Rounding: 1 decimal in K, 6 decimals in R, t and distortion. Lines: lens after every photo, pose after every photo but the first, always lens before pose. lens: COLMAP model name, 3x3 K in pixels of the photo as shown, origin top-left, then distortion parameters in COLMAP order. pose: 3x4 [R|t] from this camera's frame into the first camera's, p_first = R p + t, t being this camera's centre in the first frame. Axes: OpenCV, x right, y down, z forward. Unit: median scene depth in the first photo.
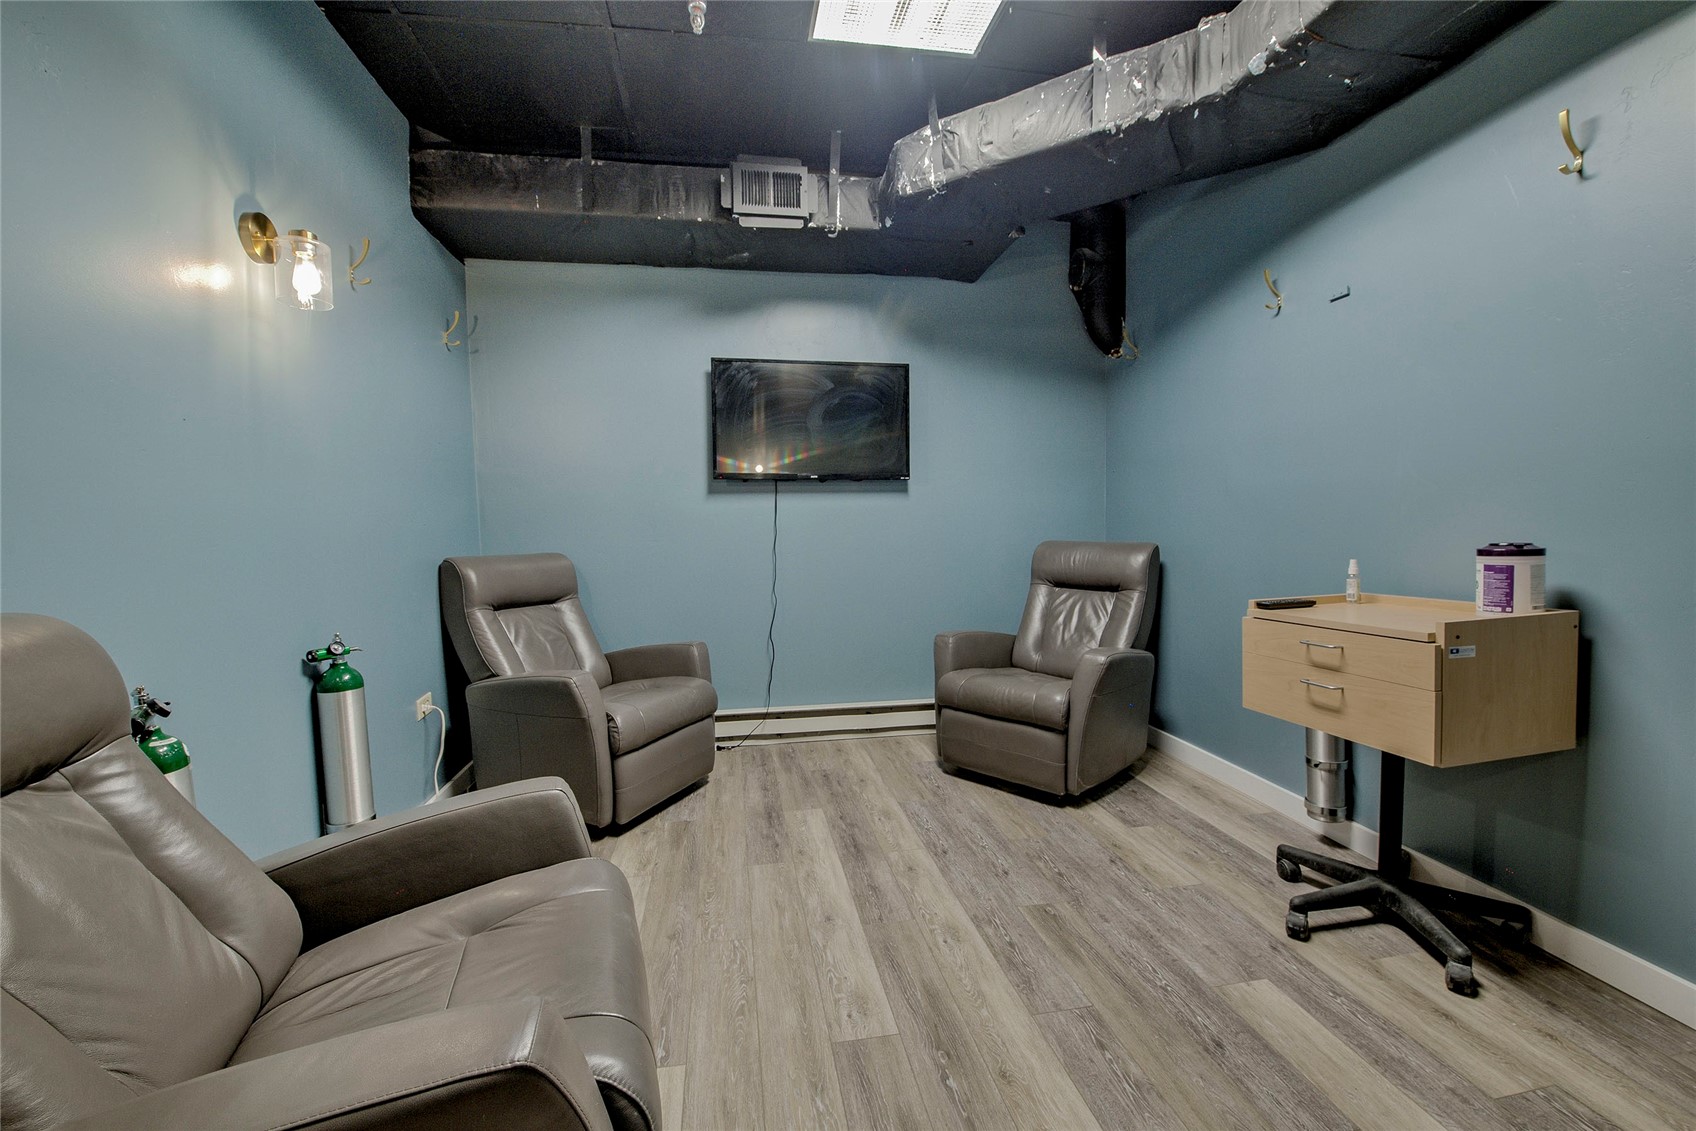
lens RADIAL K [[689.6, 0, 841.8], [0, 689.6, 574.2], [0, 0, 1]] dist [-0.014493, -0.002939]
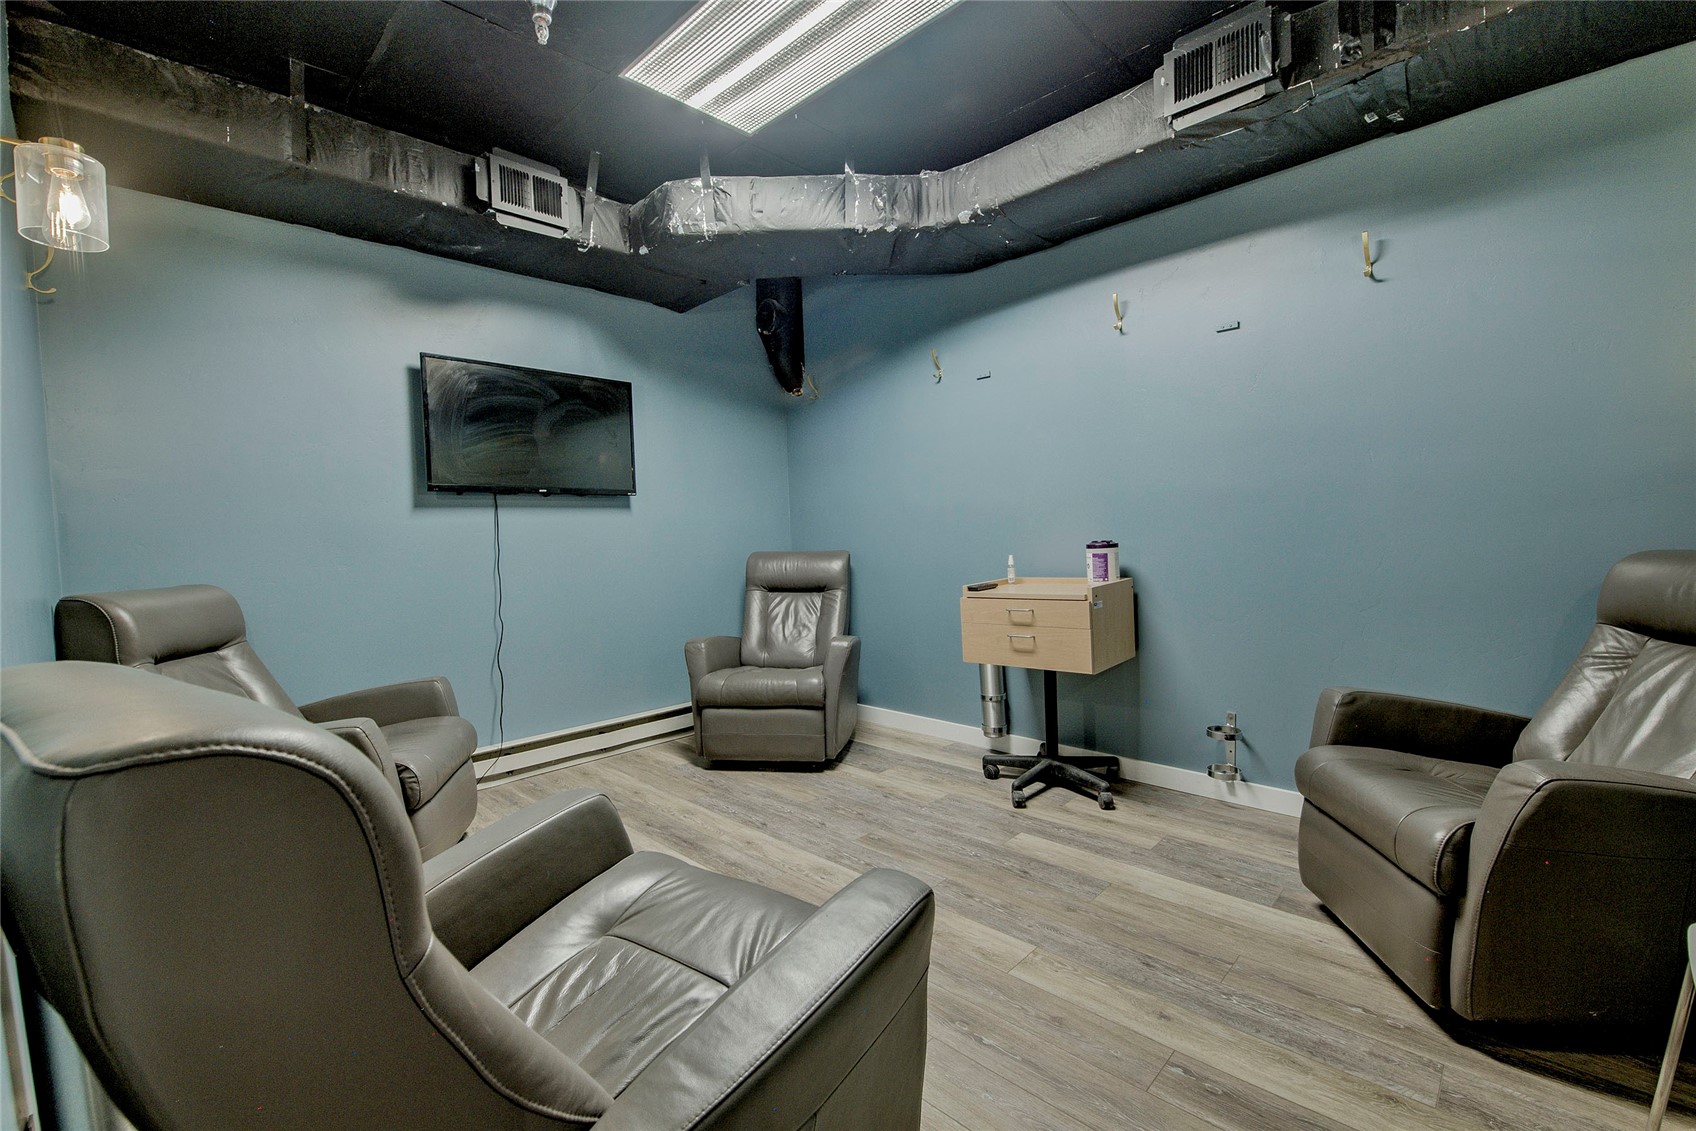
lens RADIAL K [[714.4, 0, 843.4], [0, 714.4, 577.8], [0, 0, 1]] dist [-0.011142, -0.003738]
pose [[0.809892, -0.047806, 0.584628, -0.393436], [0.061057, 0.998130, -0.002964, 0.008772], [-0.583393, 0.038096, 0.811296, -0.046294]]
